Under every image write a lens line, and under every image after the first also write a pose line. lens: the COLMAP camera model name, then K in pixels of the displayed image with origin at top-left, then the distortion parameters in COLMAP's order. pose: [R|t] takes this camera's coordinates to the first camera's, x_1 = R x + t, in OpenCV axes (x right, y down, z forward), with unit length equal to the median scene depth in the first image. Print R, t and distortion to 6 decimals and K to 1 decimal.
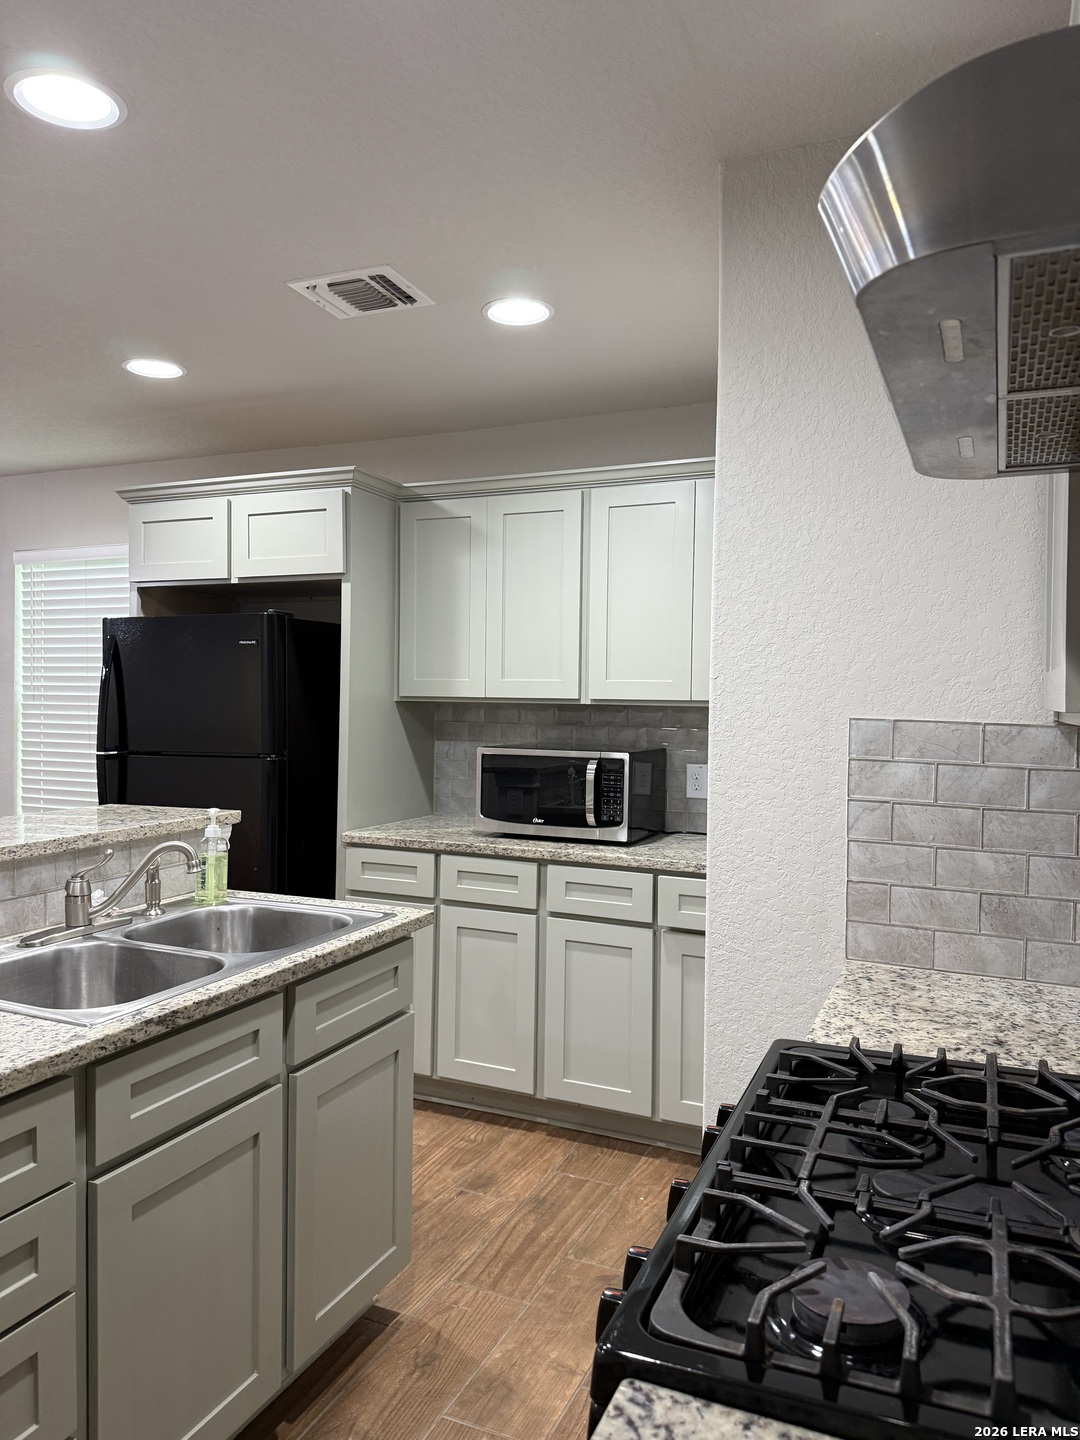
lens RADIAL K [[1013.0, 0, 546.3], [0, 1013.0, 715.5], [0, 0, 1]] dist [0.044593, -0.055127]
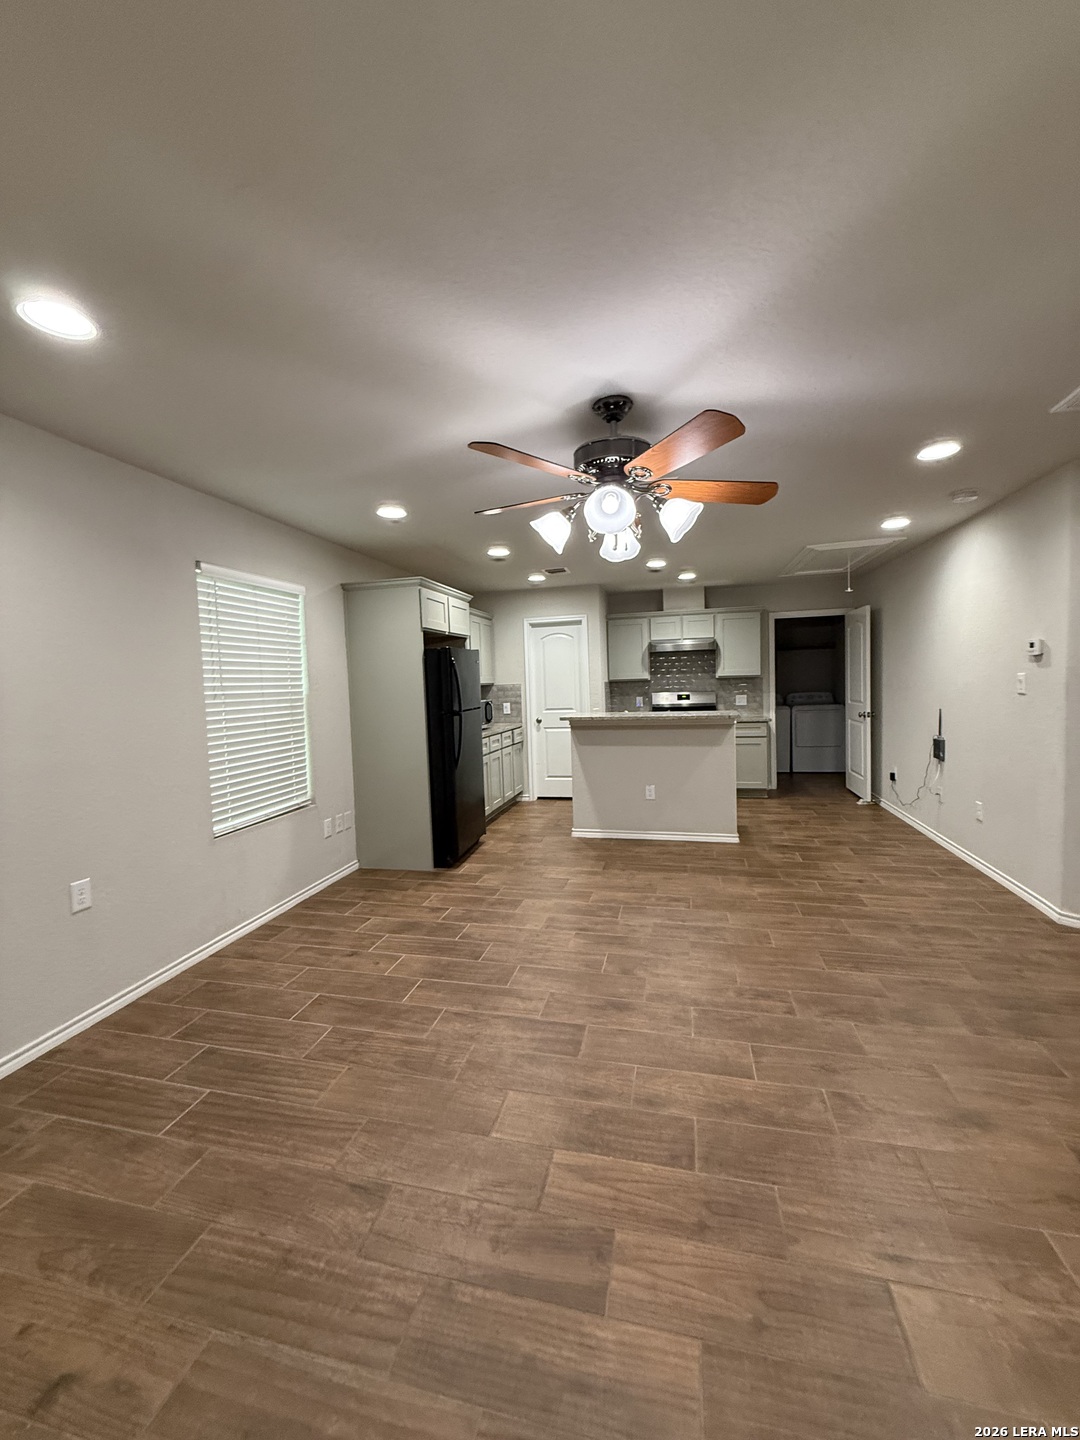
lens RADIAL K [[576.4, 0, 542.8], [0, 576.4, 713.8], [0, 0, 1]] dist [-0.001008, 0.000648]
pose [[-0.175854, -0.061236, 0.982510, -2.364018], [0.048179, 0.996332, 0.070720, -0.052599], [-0.983237, 0.059773, -0.172259, 1.513572]]
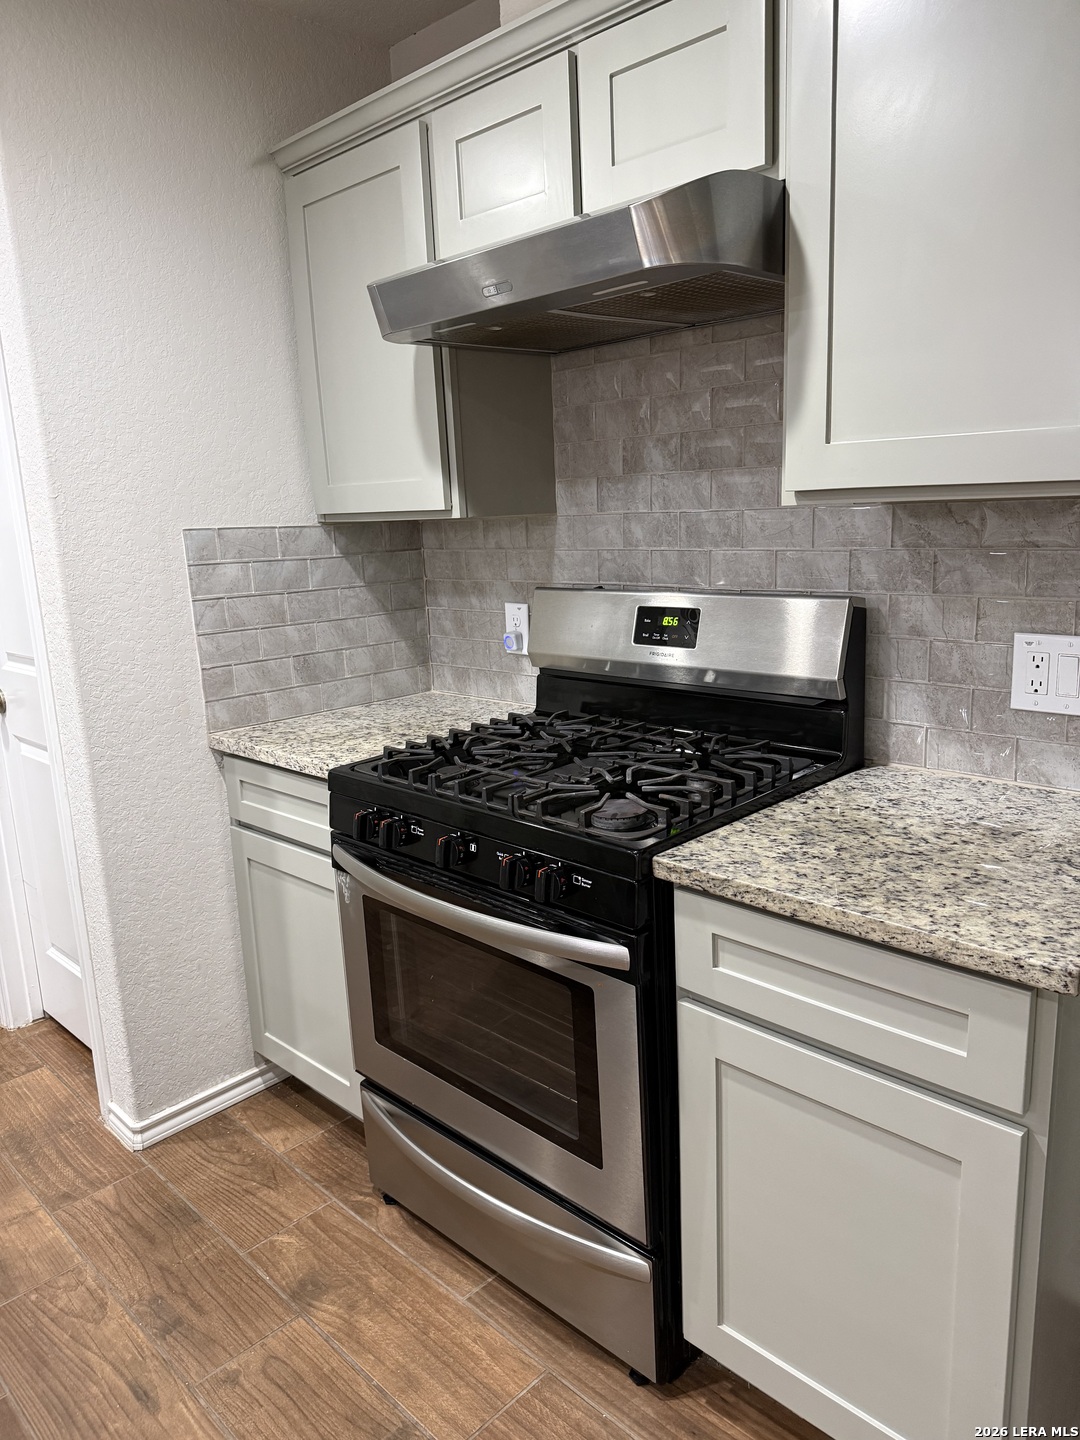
lens RADIAL K [[1013.0, 0, 541.0], [0, 1013.0, 720.9], [0, 0, 1]] dist [0.044593, -0.055127]
pose [[0.366964, -0.223213, 0.903058, -0.488377], [0.066867, 0.974603, 0.213726, -0.004150], [-0.927829, -0.018045, 0.372570, 0.147400]]
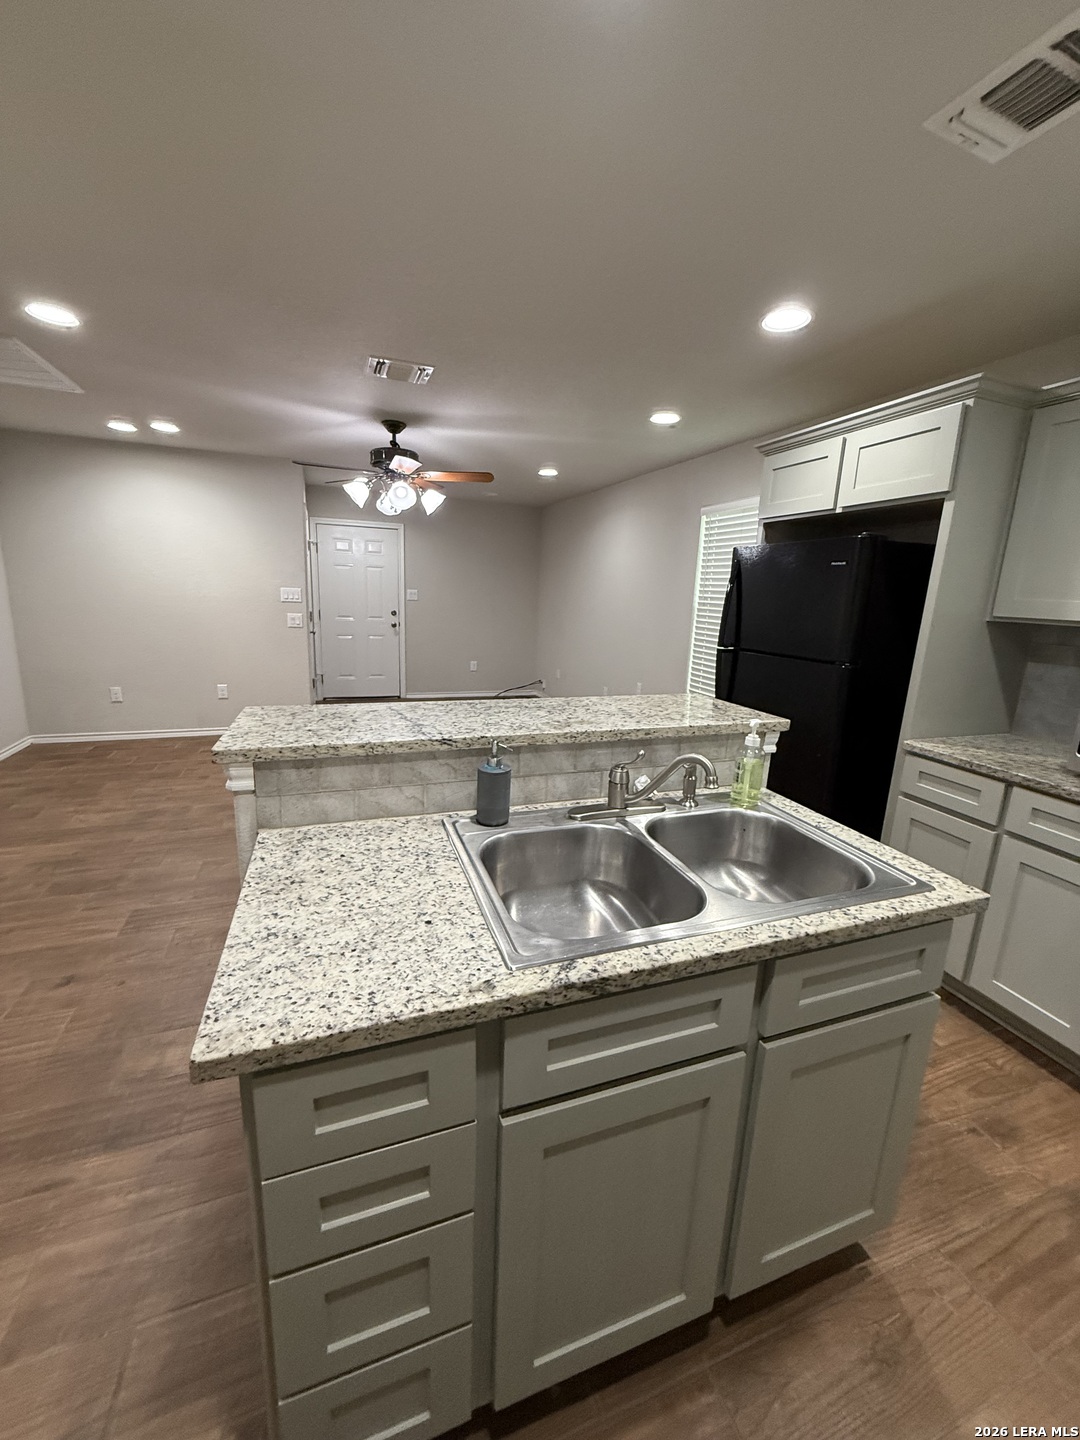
lens RADIAL K [[576.4, 0, 544.2], [0, 576.4, 712.2], [0, 0, 1]] dist [-0.001008, 0.000648]
pose [[0.694019, 0.166878, -0.700349, -0.055449], [-0.046580, 0.981136, 0.187625, -0.018920], [0.718448, -0.097593, 0.688700, 0.405163]]
